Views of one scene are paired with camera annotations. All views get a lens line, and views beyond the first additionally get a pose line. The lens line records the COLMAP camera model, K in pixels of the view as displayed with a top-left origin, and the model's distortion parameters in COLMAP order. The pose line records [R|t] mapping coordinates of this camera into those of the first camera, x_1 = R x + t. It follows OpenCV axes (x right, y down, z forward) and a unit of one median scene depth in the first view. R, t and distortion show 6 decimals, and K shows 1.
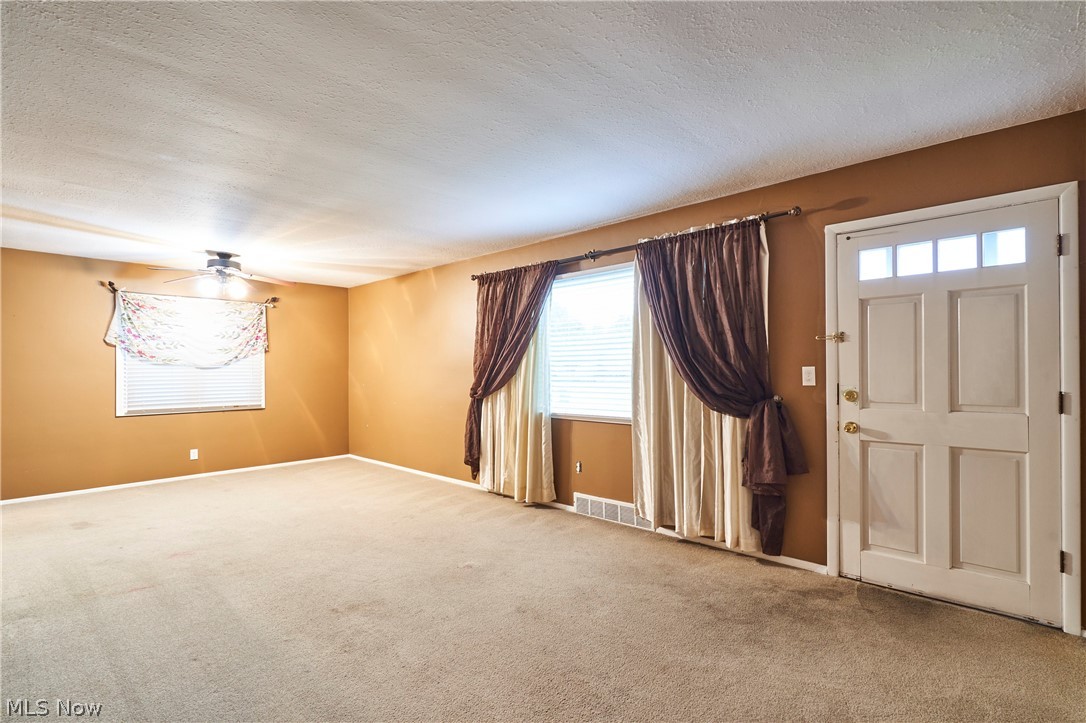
lens RADIAL K [[504.2, 0, 547.4], [0, 504.2, 361.4], [0, 0, 1]] dist [-0.001013, 0.001045]
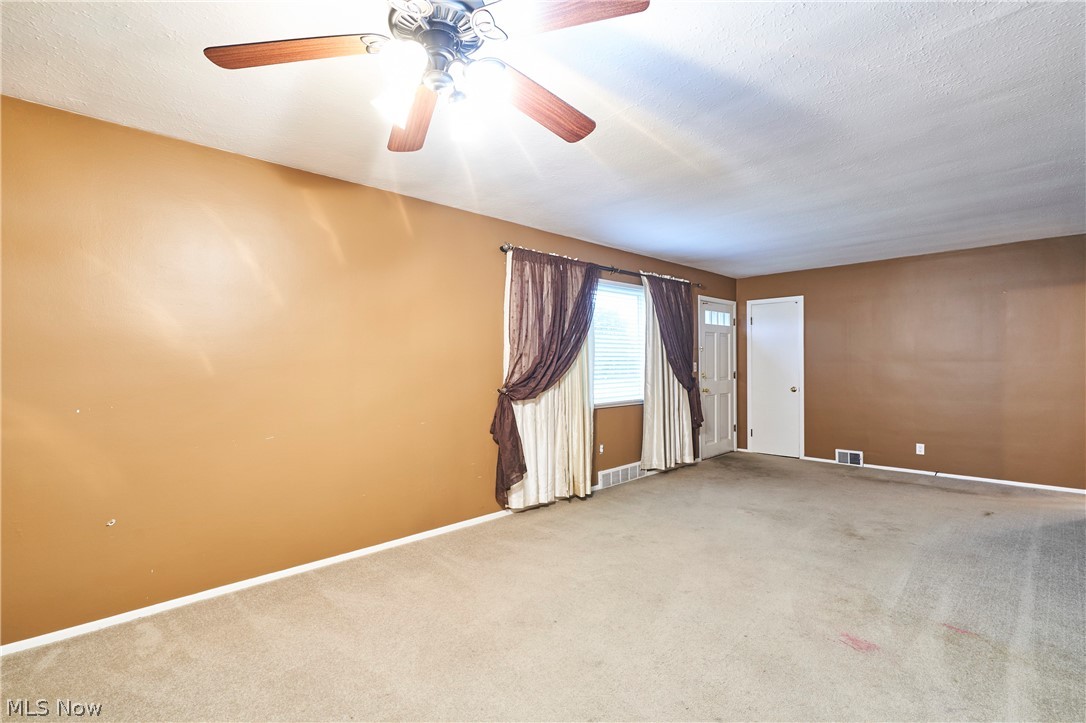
lens RADIAL K [[504.2, 0, 539.1], [0, 504.2, 362.1], [0, 0, 1]] dist [-0.001013, 0.001045]
pose [[0.057020, 0.009118, 0.998331, -0.874291], [-0.007265, 0.999936, -0.008718, 0.018128], [-0.998347, -0.006756, 0.057083, 0.856839]]
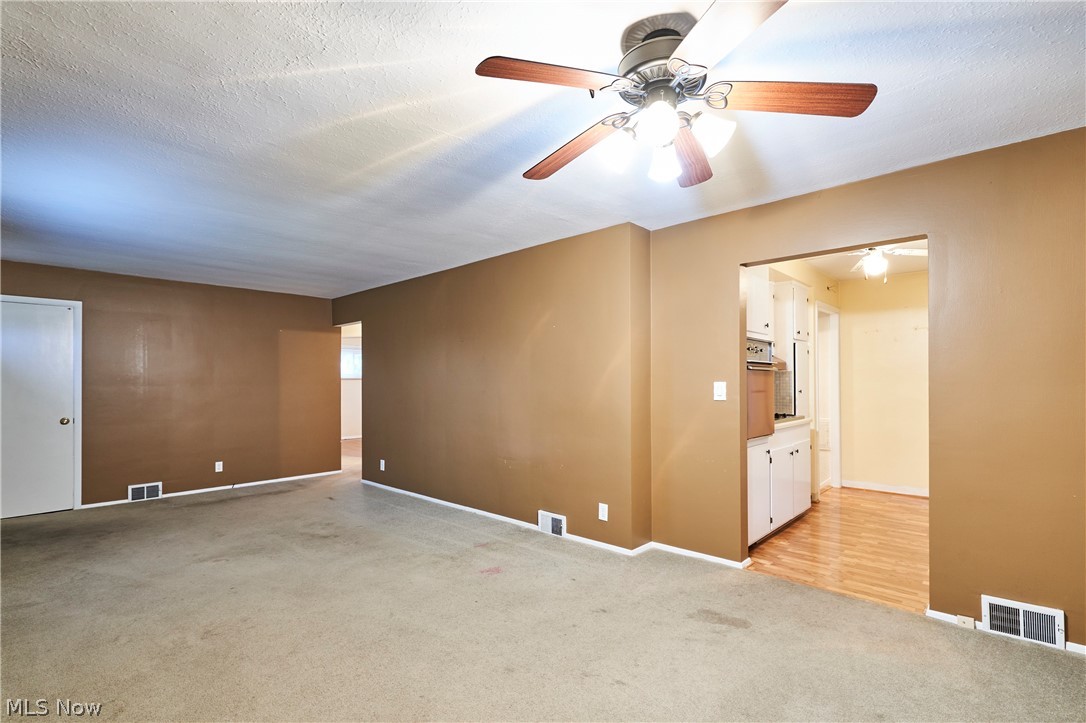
lens RADIAL K [[504.2, 0, 546.1], [0, 504.2, 376.6], [0, 0, 1]] dist [-0.001013, 0.001045]
pose [[-0.999947, 0.010227, 0.000854, -0.520963], [0.010202, 0.999630, -0.025232, 0.018740], [-0.001112, -0.025222, -0.999681, 1.241731]]
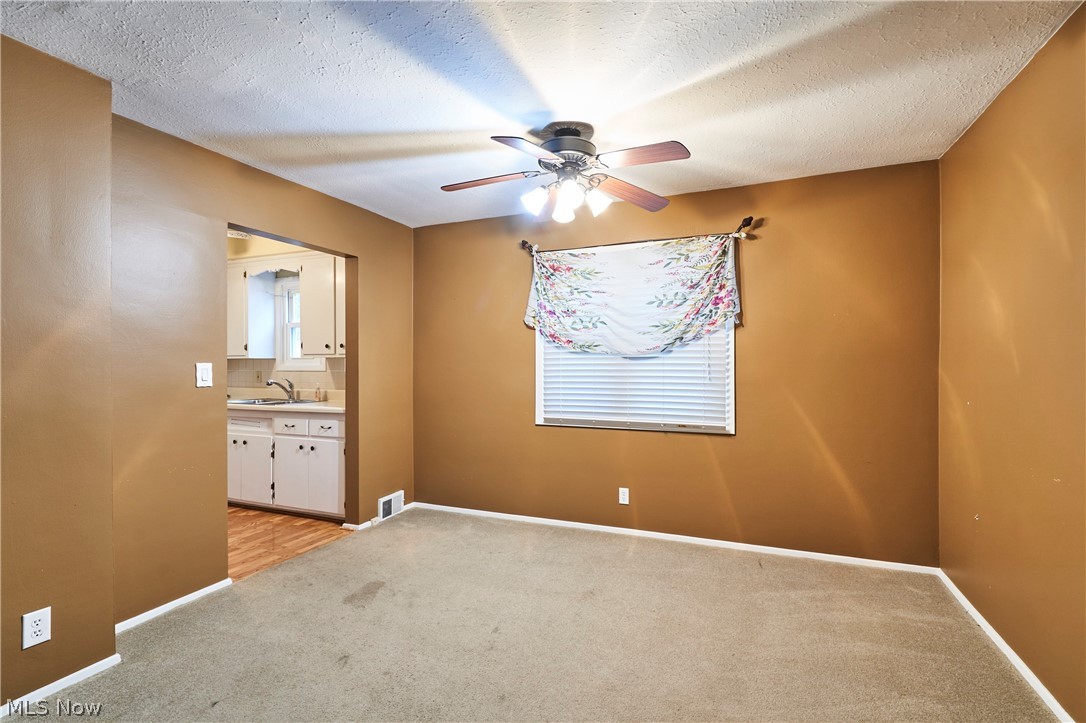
lens RADIAL K [[504.2, 0, 540.1], [0, 504.2, 364.2], [0, 0, 1]] dist [-0.001013, 0.001045]
pose [[0.337481, 0.009824, -0.941281, -0.160074], [0.015442, 0.999753, 0.015971, 0.010103], [0.941206, -0.019925, 0.337246, 0.746987]]
